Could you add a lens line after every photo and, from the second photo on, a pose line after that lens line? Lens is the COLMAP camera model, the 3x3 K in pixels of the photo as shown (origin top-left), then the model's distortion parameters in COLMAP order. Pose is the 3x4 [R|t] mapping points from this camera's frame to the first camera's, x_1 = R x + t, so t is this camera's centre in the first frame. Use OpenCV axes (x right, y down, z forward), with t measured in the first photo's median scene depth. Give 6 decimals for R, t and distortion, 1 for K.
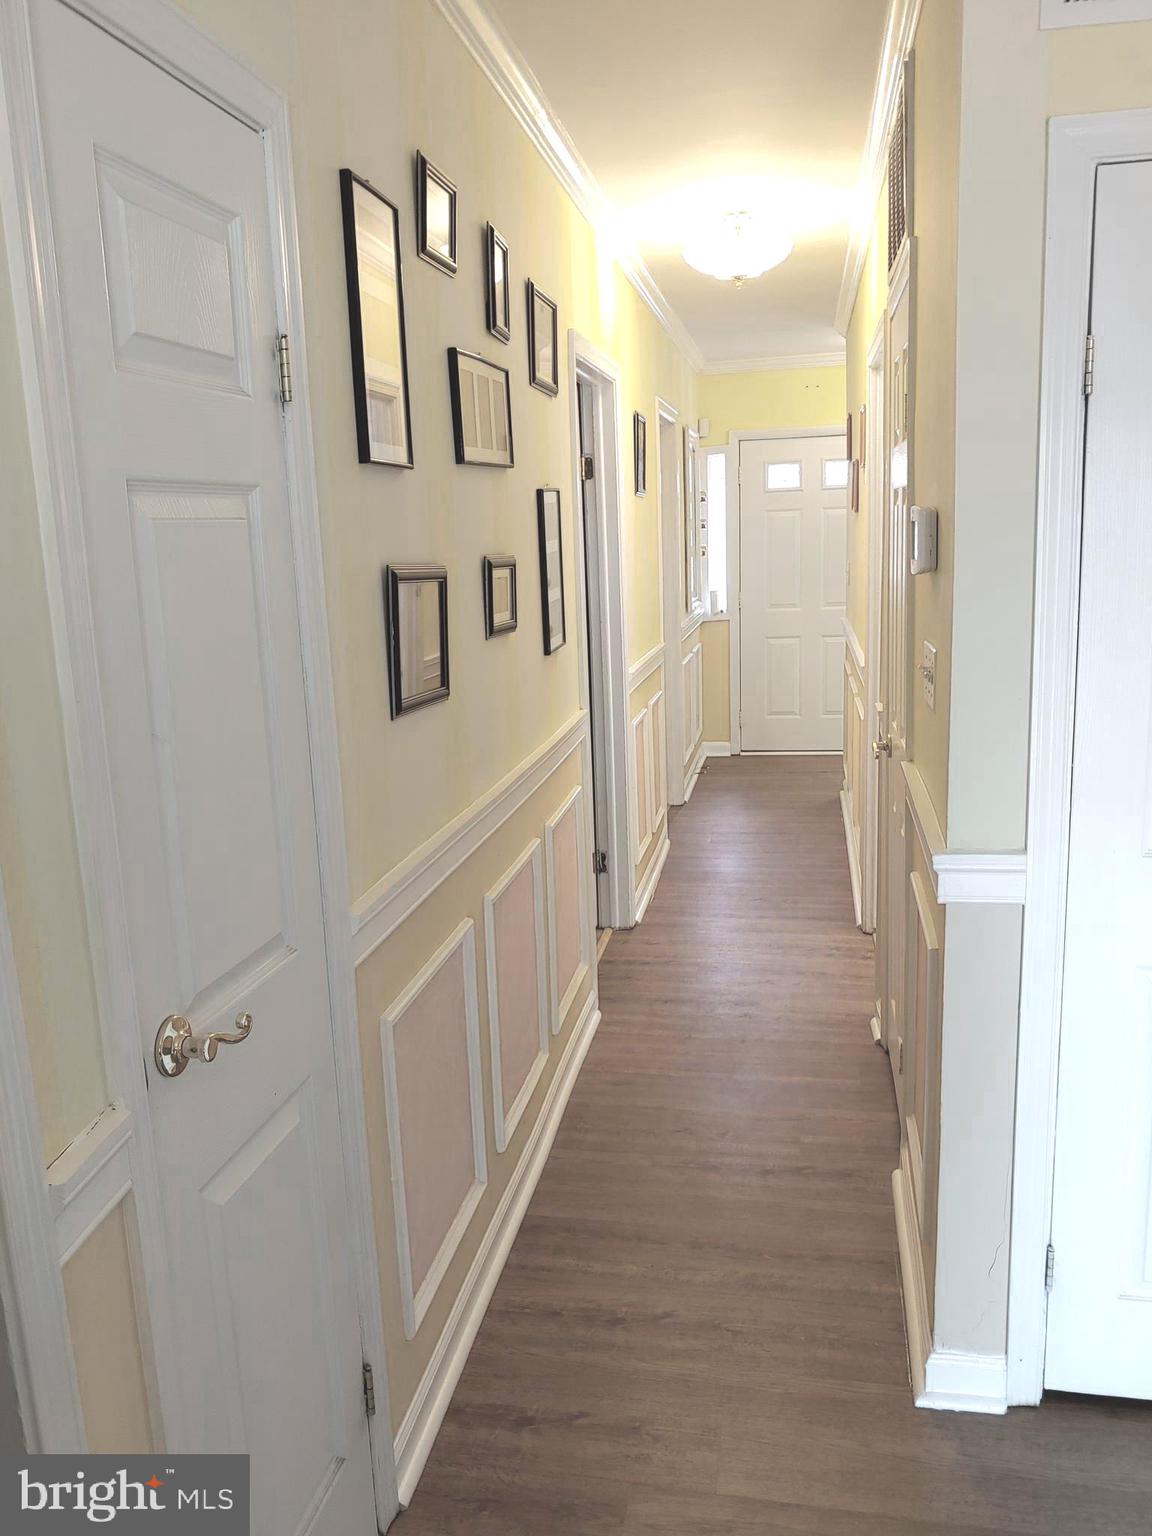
lens RADIAL K [[1197.1, 0, 573.4], [0, 1197.1, 775.8], [0, 0, 1]] dist [-0.001365, 0.010335]
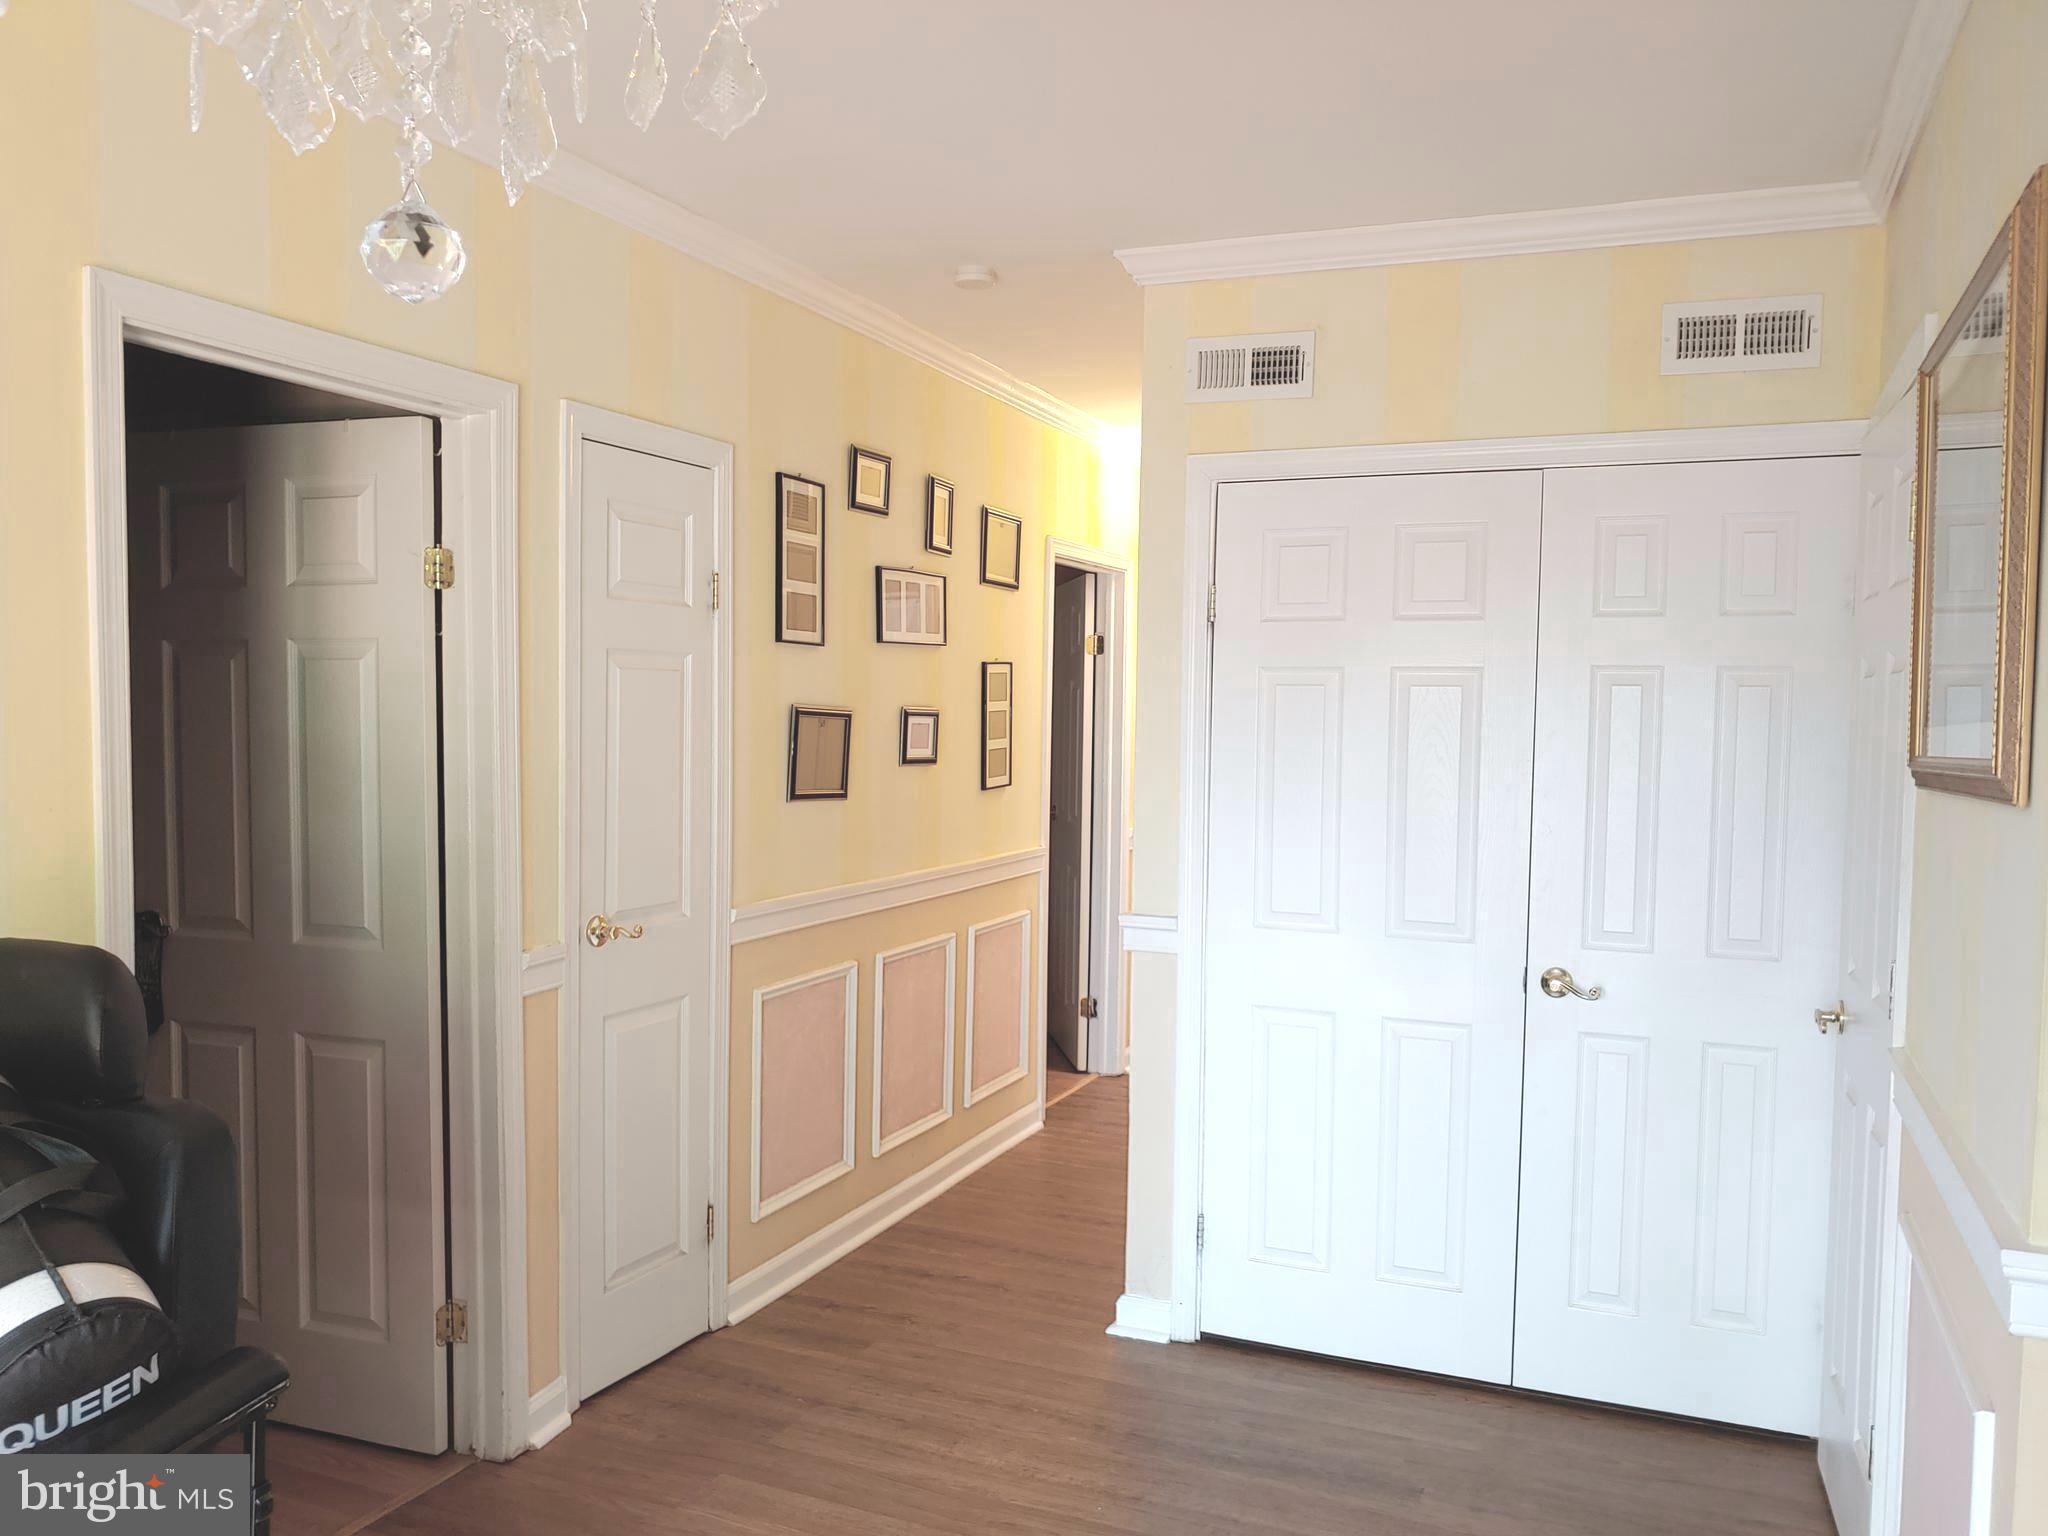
lens RADIAL K [[1629.2, 0, 1027.6], [0, 1629.2, 776.6], [0, 0, 1]] dist [0.001799, -0.000372]
pose [[0.973126, 0.062464, -0.221640, 0.561812], [-0.097253, 0.983938, -0.149696, 0.188600], [0.208729, 0.167228, 0.963570, -0.890159]]
